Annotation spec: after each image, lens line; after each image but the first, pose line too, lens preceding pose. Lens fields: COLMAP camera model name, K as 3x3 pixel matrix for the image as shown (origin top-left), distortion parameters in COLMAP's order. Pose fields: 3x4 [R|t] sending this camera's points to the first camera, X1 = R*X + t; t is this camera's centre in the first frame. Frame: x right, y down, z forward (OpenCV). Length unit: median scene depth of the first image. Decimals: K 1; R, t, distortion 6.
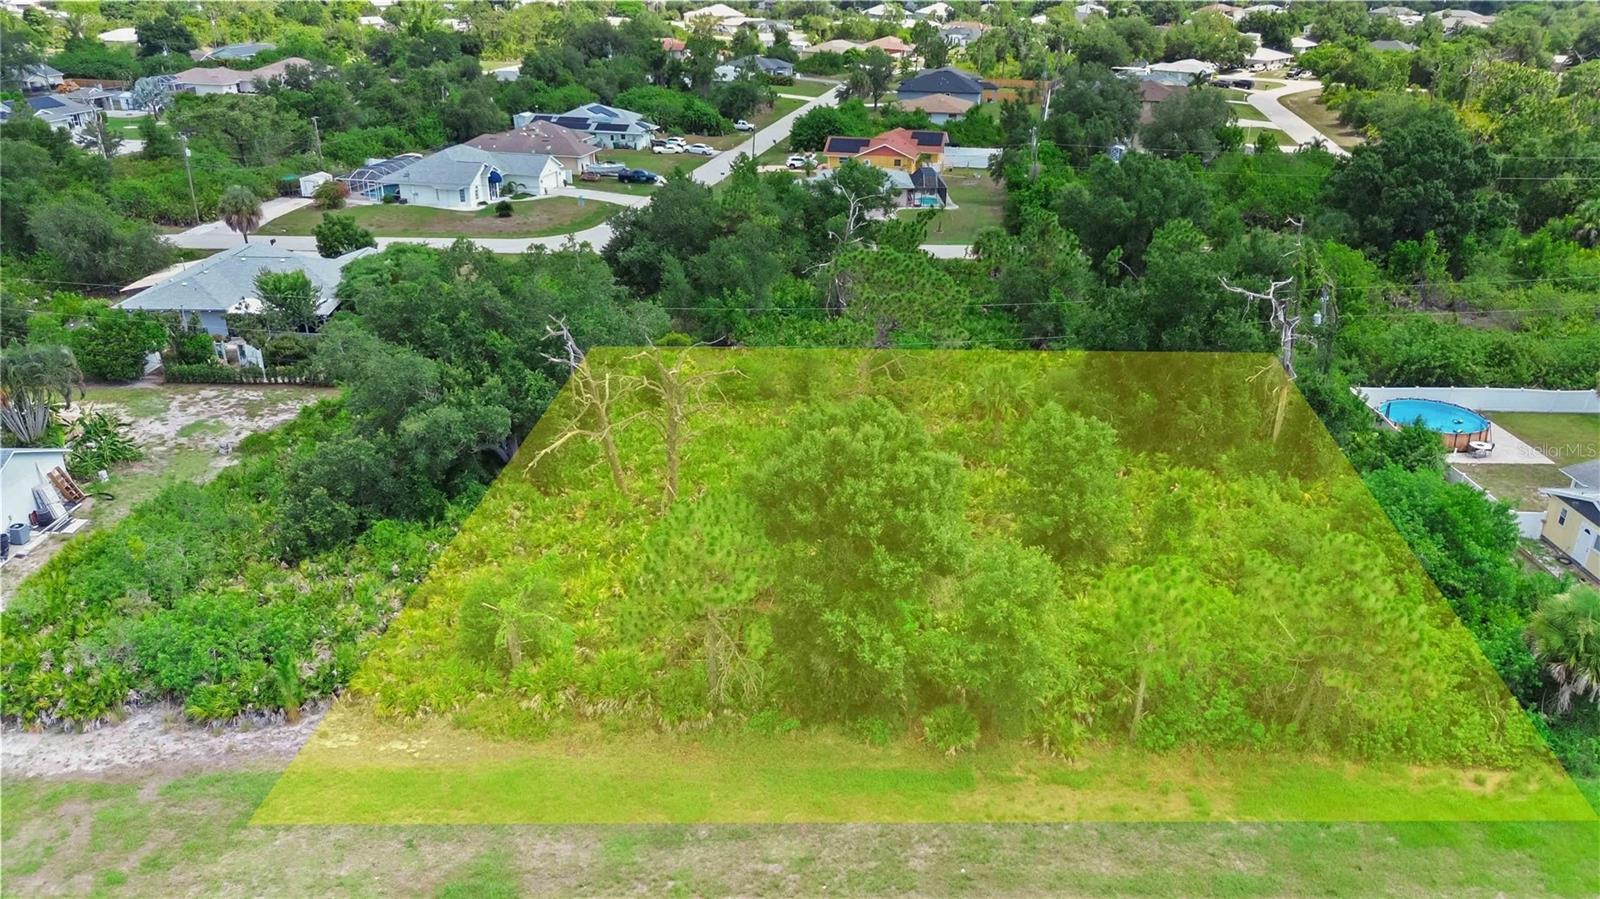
lens RADIAL K [[1135.8, 0, 800.0], [0, 1135.8, 449.5], [0, 0, 1]] dist [0.071191, -0.065256]
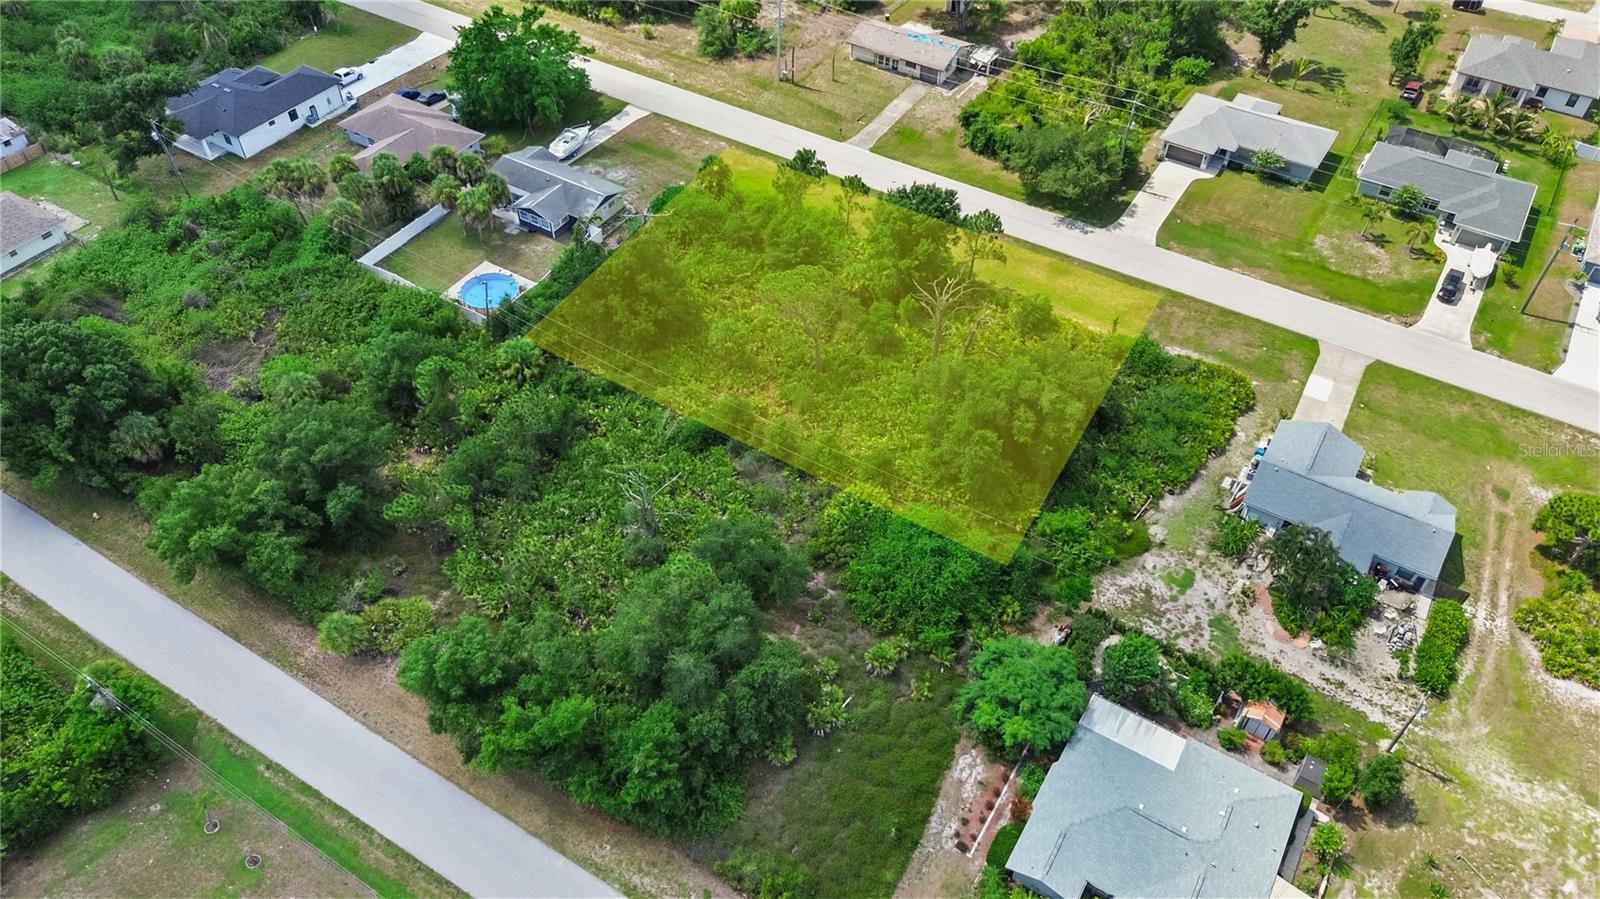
lens RADIAL K [[1145.4, 0, 800.0], [0, 1145.4, 449.5], [0, 0, 1]] dist [0.059211, -0.048993]
pose [[-0.851700, -0.388849, 0.351290, -0.697705], [0.192913, 0.390627, 0.900108, -1.796152], [-0.487229, 0.834390, -0.257683, 1.822285]]
